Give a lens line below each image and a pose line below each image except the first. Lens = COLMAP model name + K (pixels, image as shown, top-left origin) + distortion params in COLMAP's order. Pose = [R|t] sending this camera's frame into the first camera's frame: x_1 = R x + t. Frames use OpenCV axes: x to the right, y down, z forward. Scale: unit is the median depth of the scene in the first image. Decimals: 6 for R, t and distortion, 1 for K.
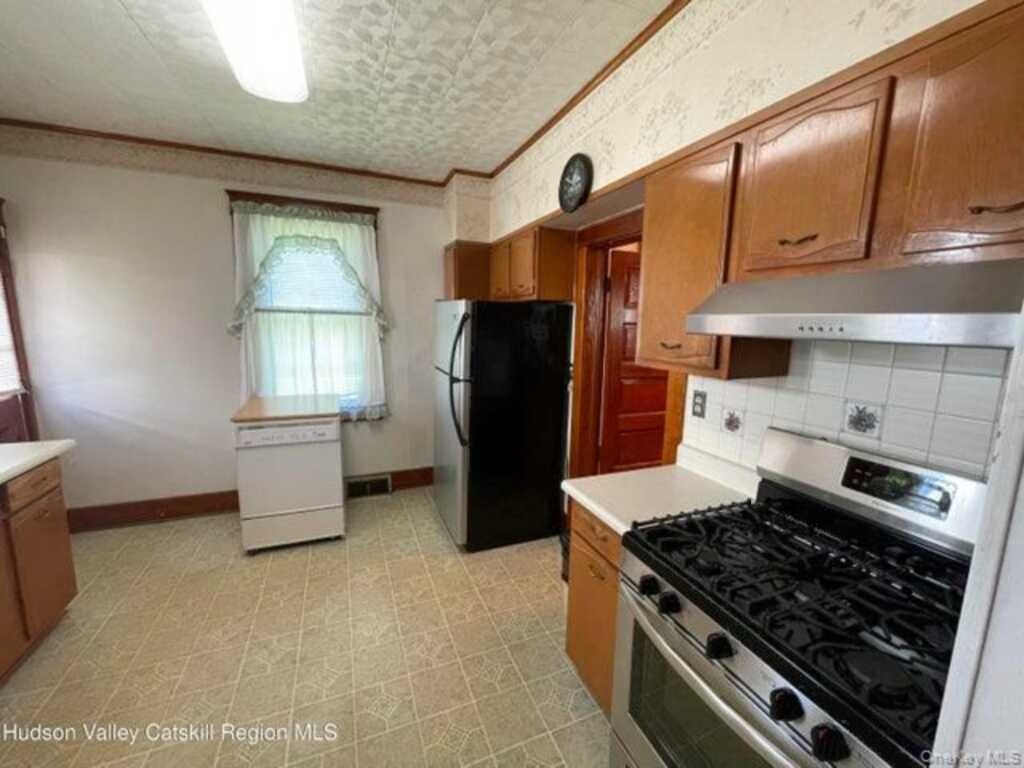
lens RADIAL K [[413.7, 0, 513.3], [0, 413.7, 385.9], [0, 0, 1]] dist [-0.001285, 0.000386]
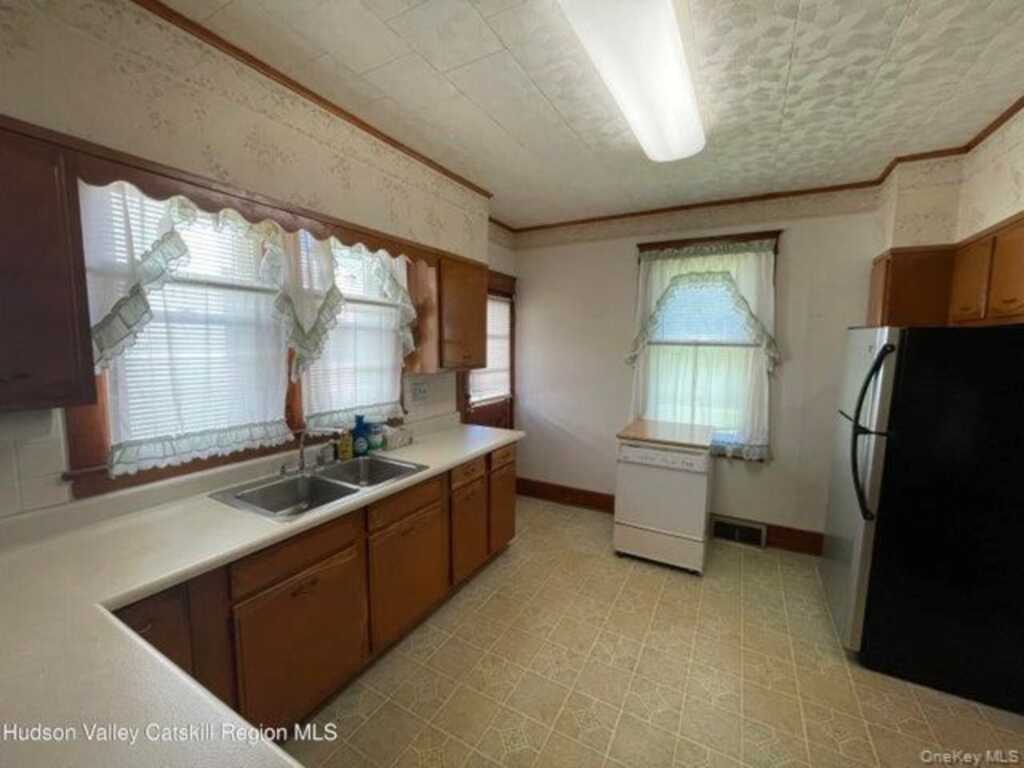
lens RADIAL K [[413.7, 0, 513.1], [0, 413.7, 387.4], [0, 0, 1]] dist [-0.001285, 0.000386]
pose [[0.628634, 0.068367, -0.774691, 0.037254], [-0.121061, 0.992588, -0.010639, -0.006192], [0.768221, 0.100473, 0.632251, 0.007108]]
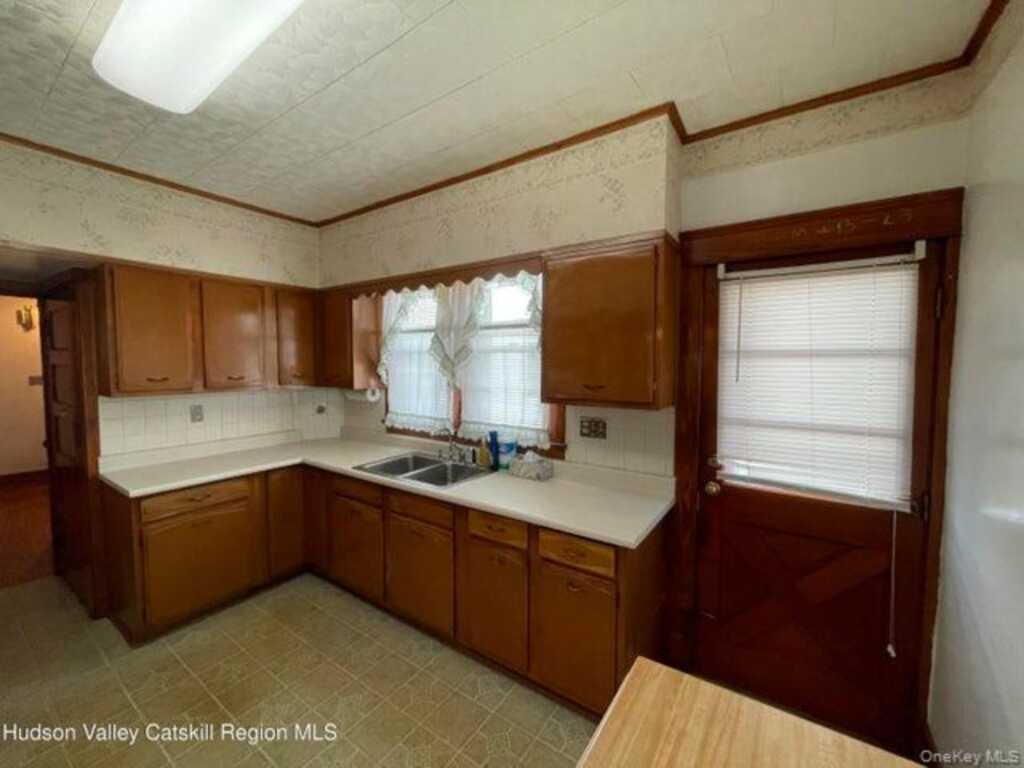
lens RADIAL K [[413.7, 0, 514.8], [0, 413.7, 384.6], [0, 0, 1]] dist [-0.001285, 0.000386]
pose [[-0.832927, 0.004502, -0.553364, -0.213937], [-0.111413, 0.978127, 0.175657, -0.127386], [0.542051, 0.207961, -0.814207, 0.703638]]
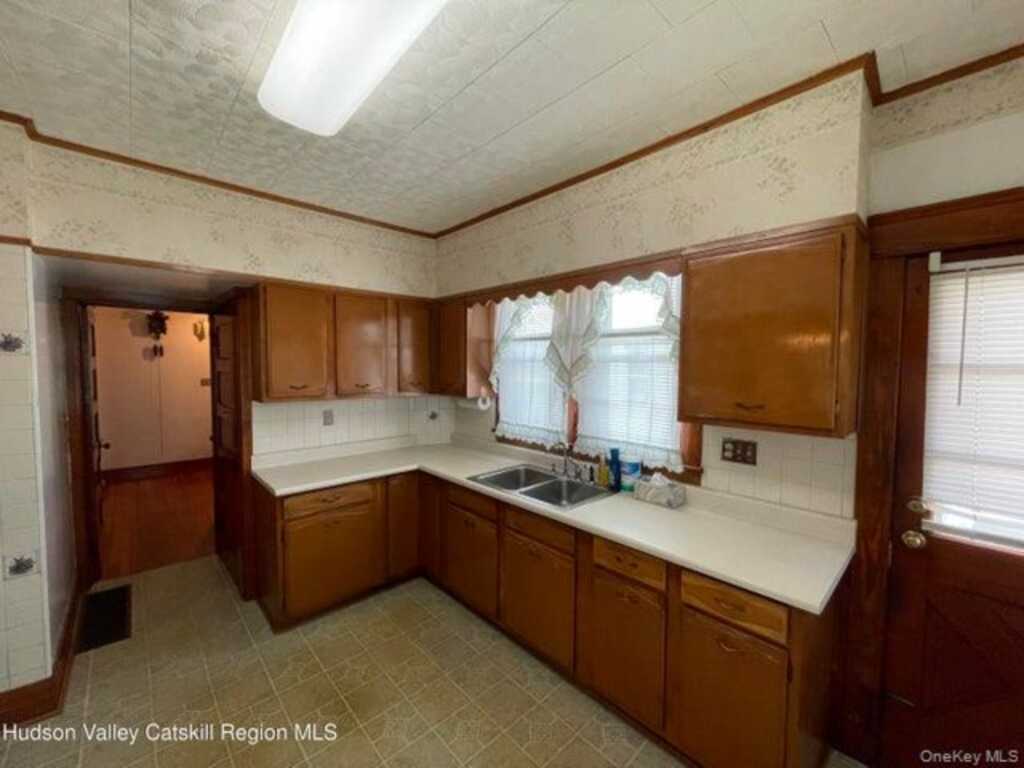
lens RADIAL K [[413.7, 0, 516.5], [0, 413.7, 383.6], [0, 0, 1]] dist [-0.001285, 0.000386]
pose [[-0.930904, -0.011914, -0.365070, -0.196275], [-0.086262, 0.978367, 0.188035, -0.128640], [0.354933, 0.206535, -0.911793, 0.648774]]
